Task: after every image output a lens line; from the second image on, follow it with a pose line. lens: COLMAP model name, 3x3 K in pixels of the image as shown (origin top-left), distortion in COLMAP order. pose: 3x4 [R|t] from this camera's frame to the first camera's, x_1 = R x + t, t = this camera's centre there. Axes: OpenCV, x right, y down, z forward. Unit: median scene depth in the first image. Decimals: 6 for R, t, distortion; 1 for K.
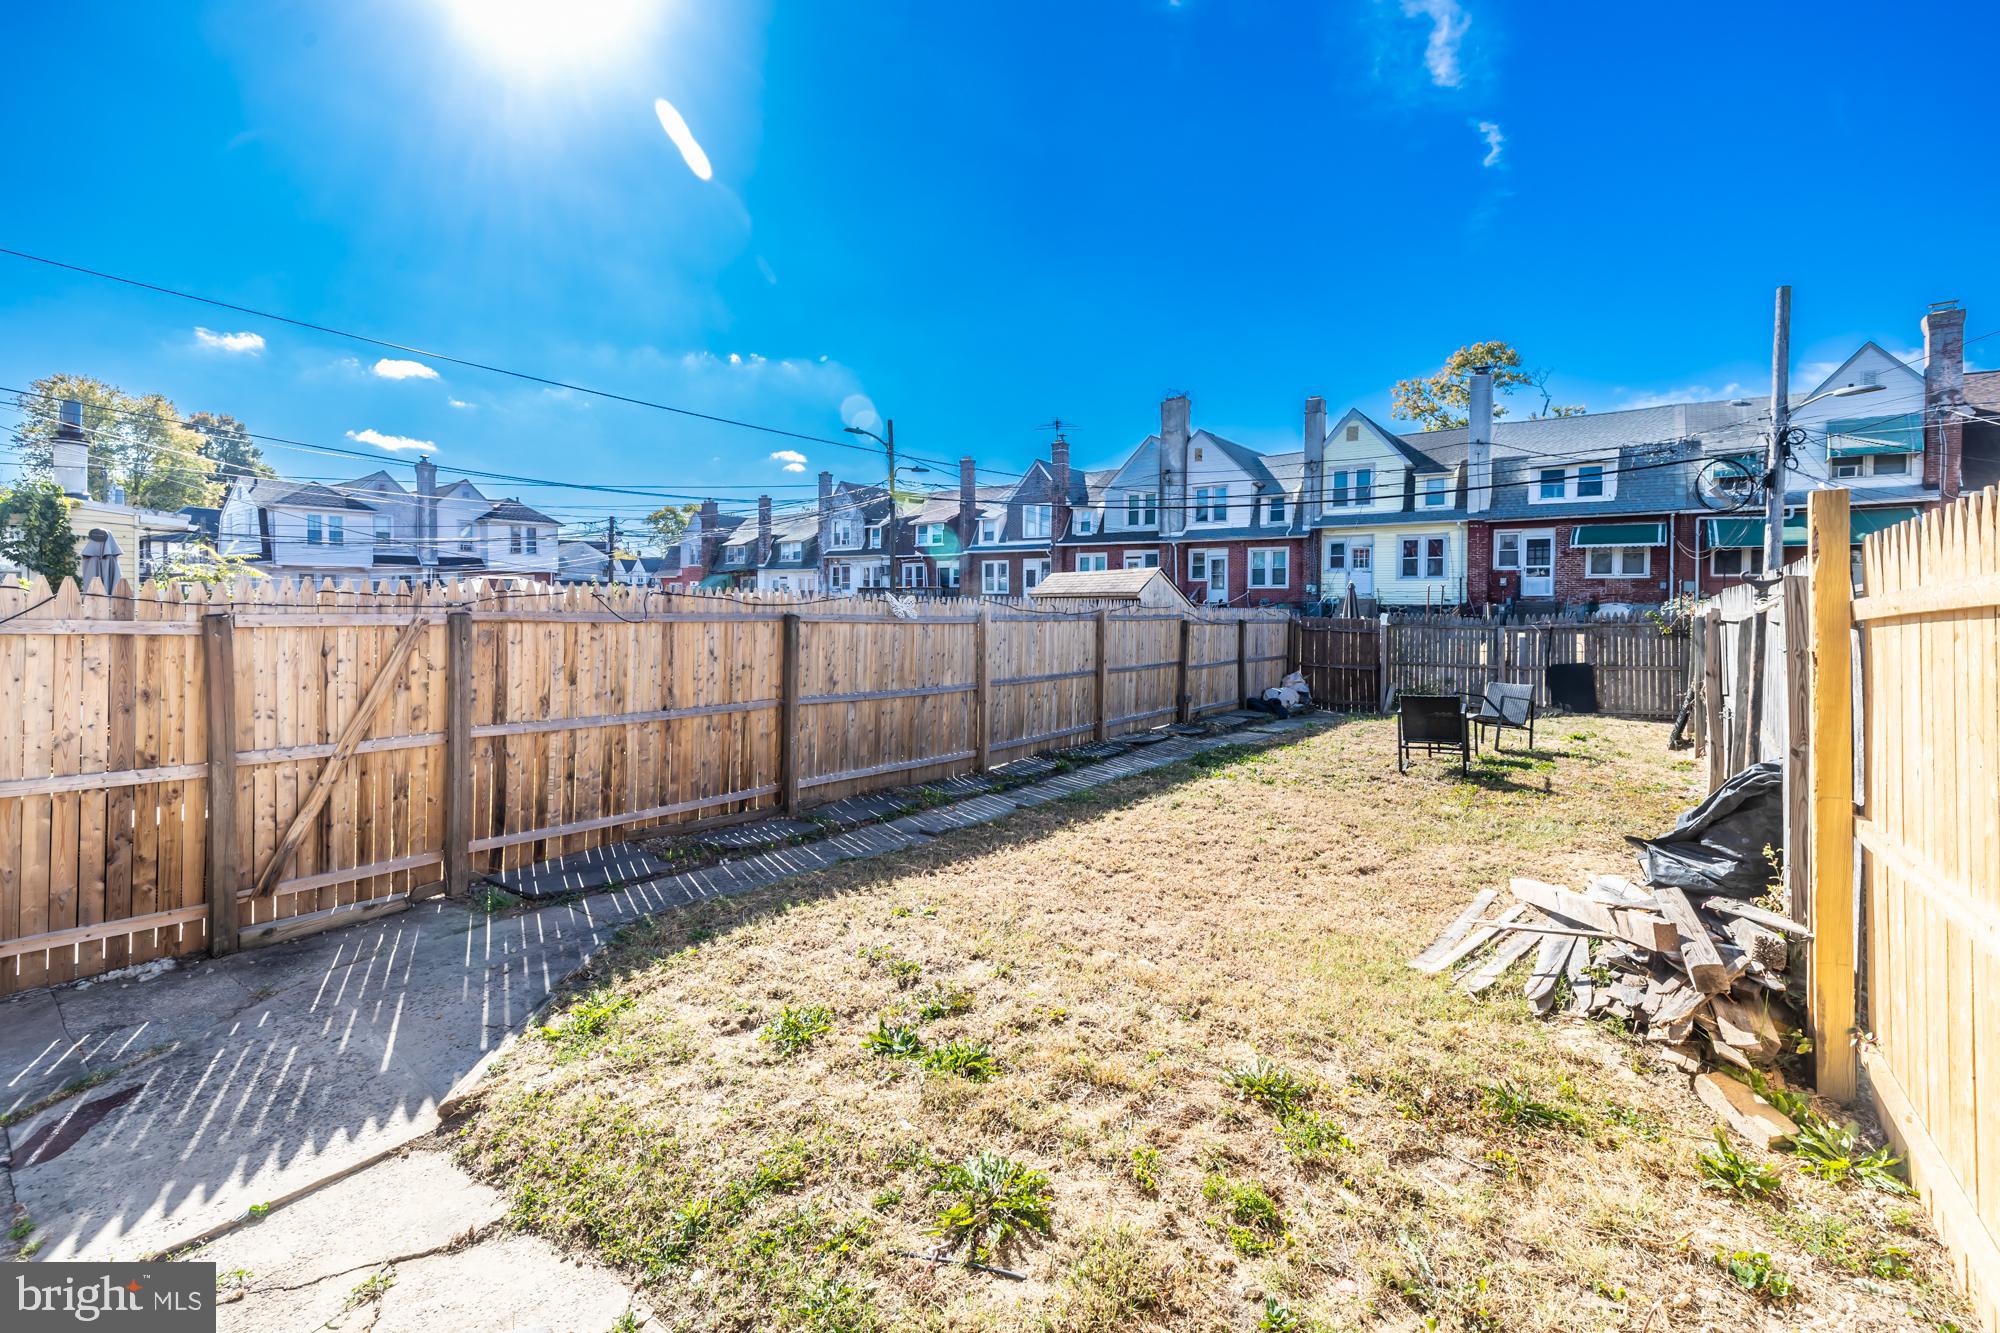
lens RADIAL K [[859.6, 0, 976.5], [0, 859.6, 630.0], [0, 0, 1]] dist [0.000245, 0.000035]
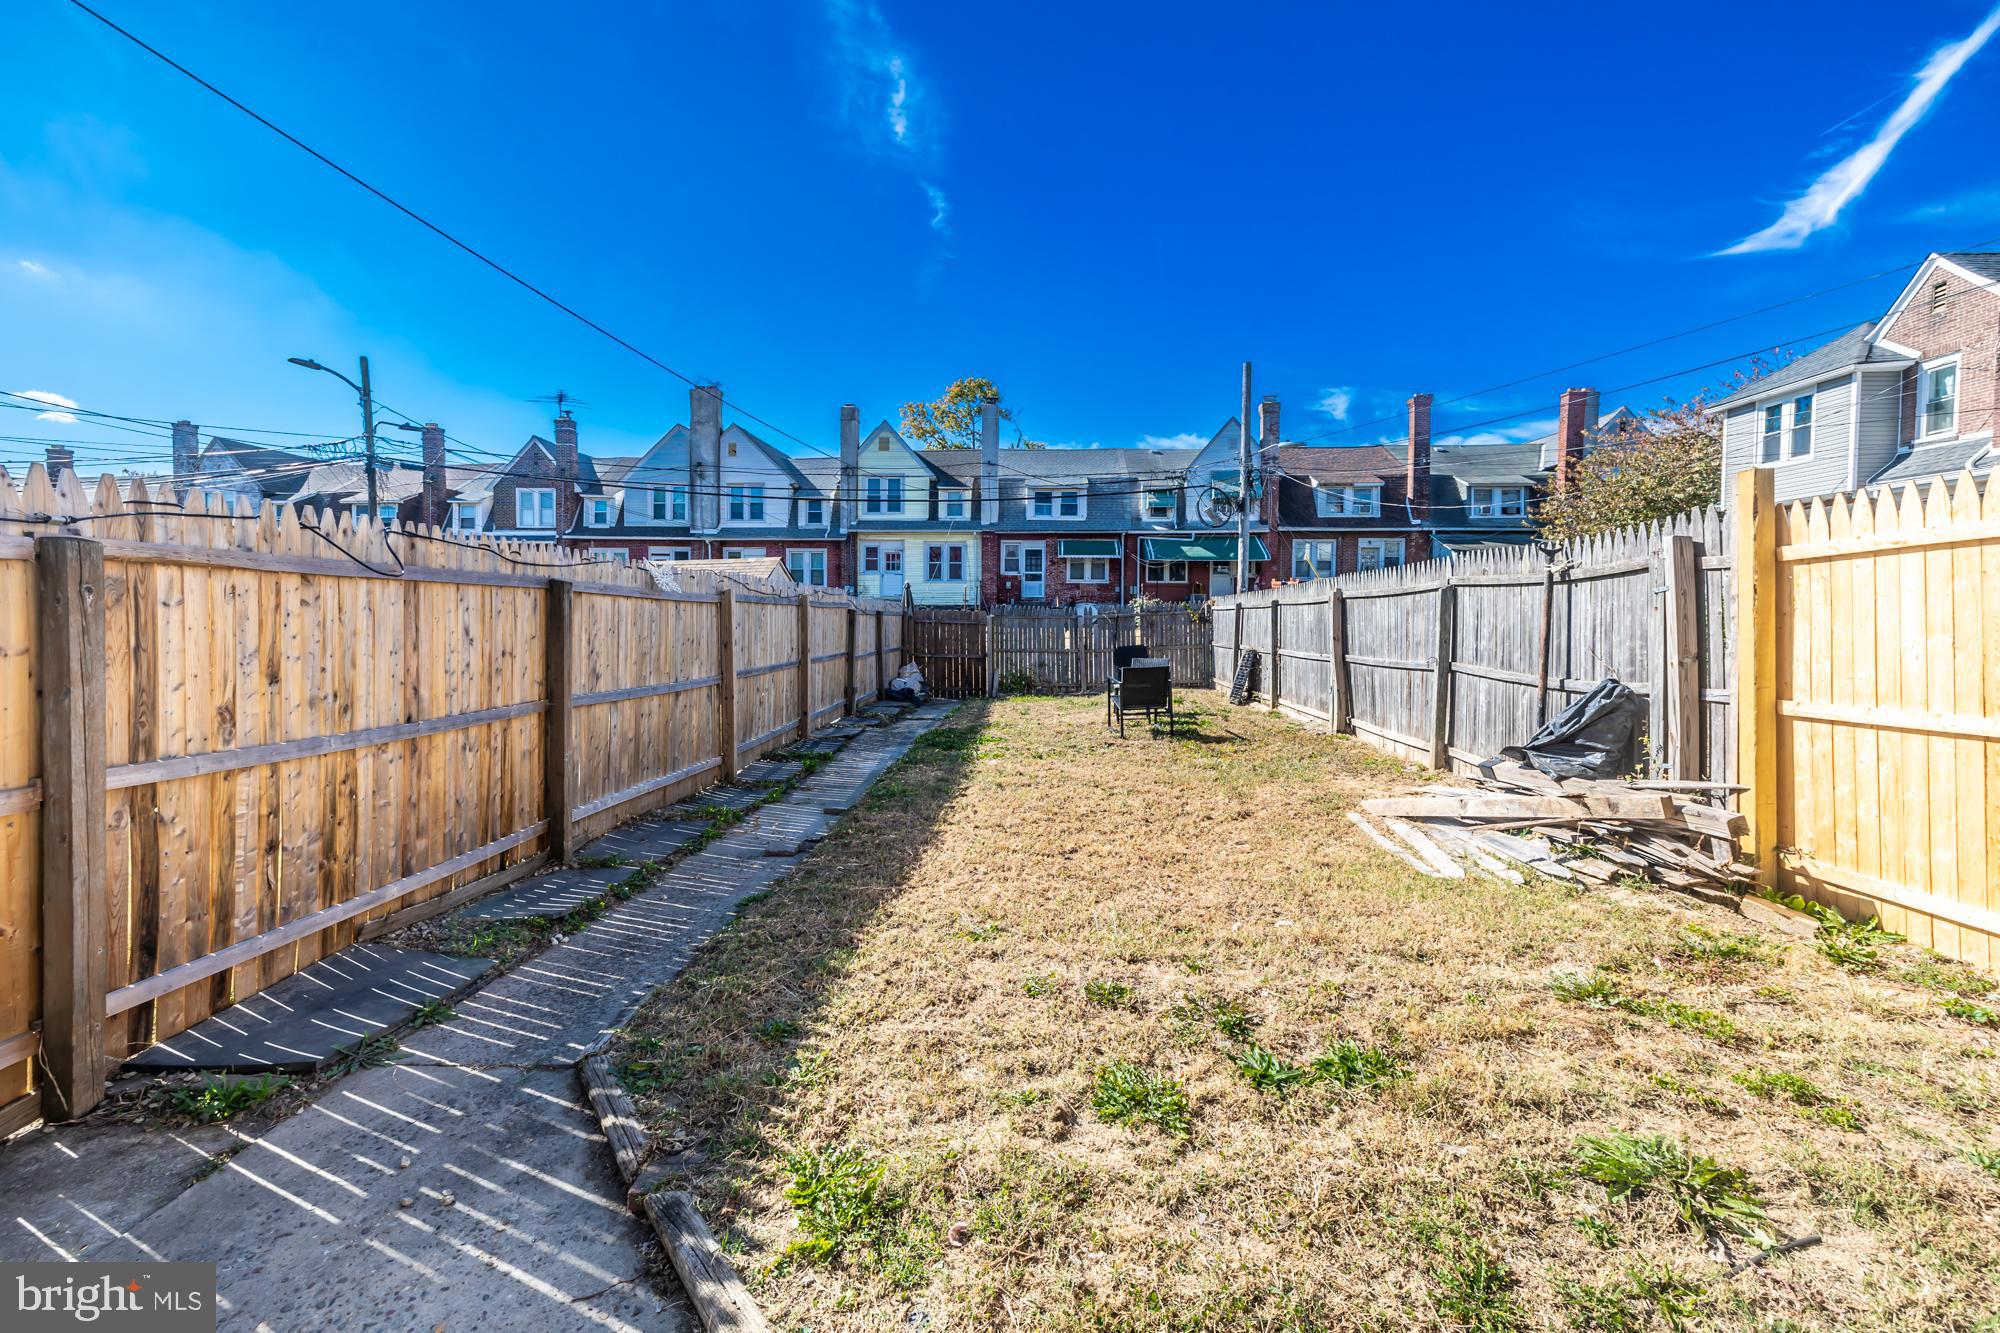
lens RADIAL K [[859.6, 0, 984.1], [0, 859.6, 655.2], [0, 0, 1]] dist [0.000245, 0.000035]
pose [[0.819105, -0.029674, 0.572876, -0.096465], [0.018121, 0.999501, 0.025861, 0.009170], [-0.573357, -0.010802, 0.819234, 0.064584]]
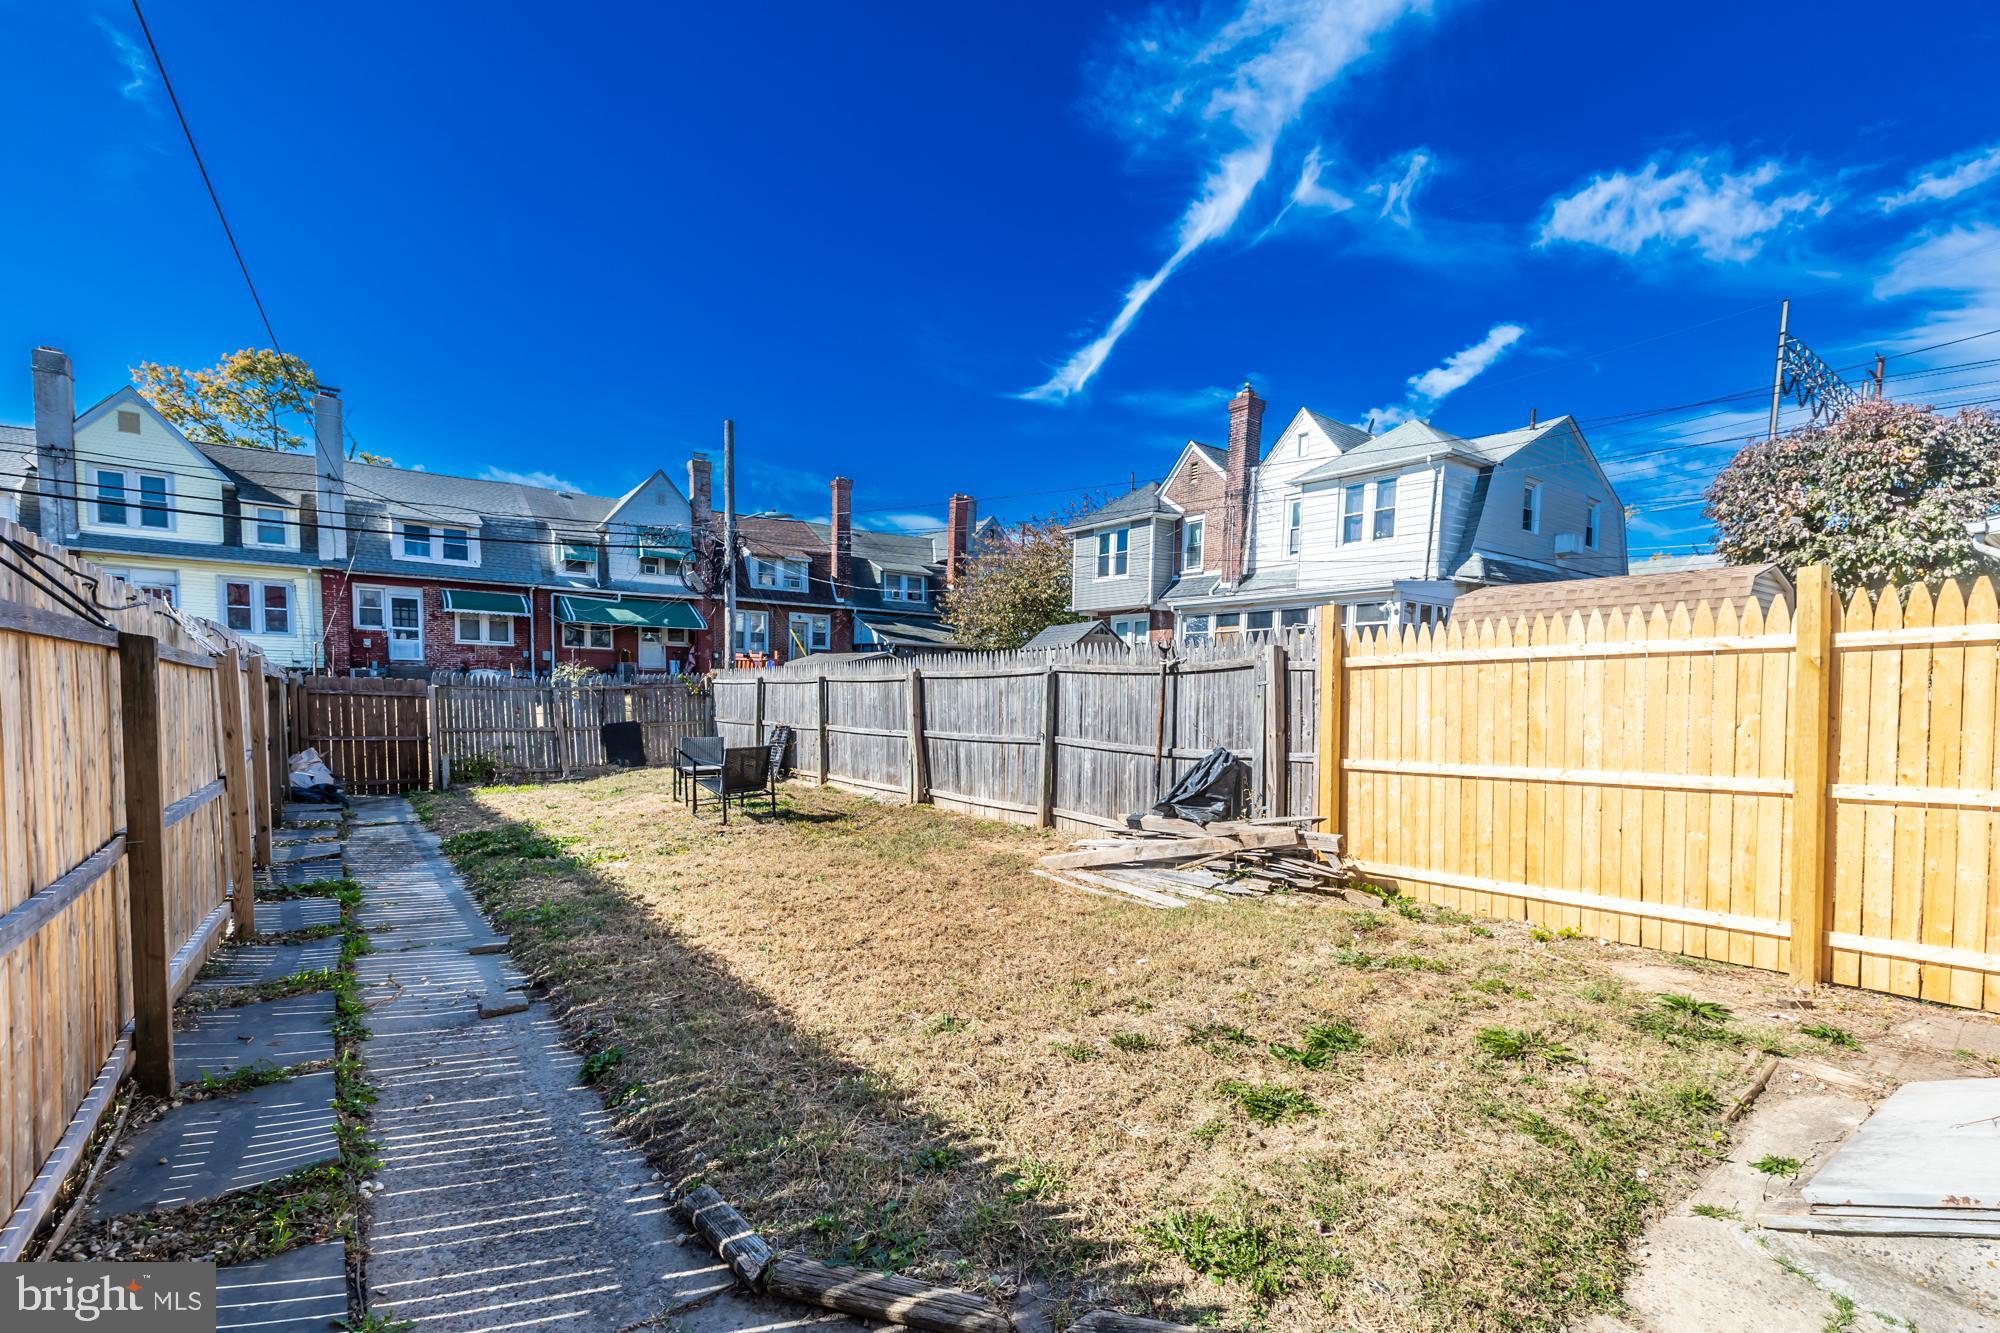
lens RADIAL K [[907.8, 0, 996.9], [0, 907.8, 772.3], [0, 0, 1]] dist [0.000248, -0.000902]
pose [[0.253358, -0.086665, 0.963483, -0.155693], [0.012297, 0.996187, 0.086373, 0.004799], [-0.967295, -0.010035, 0.253457, 0.138535]]
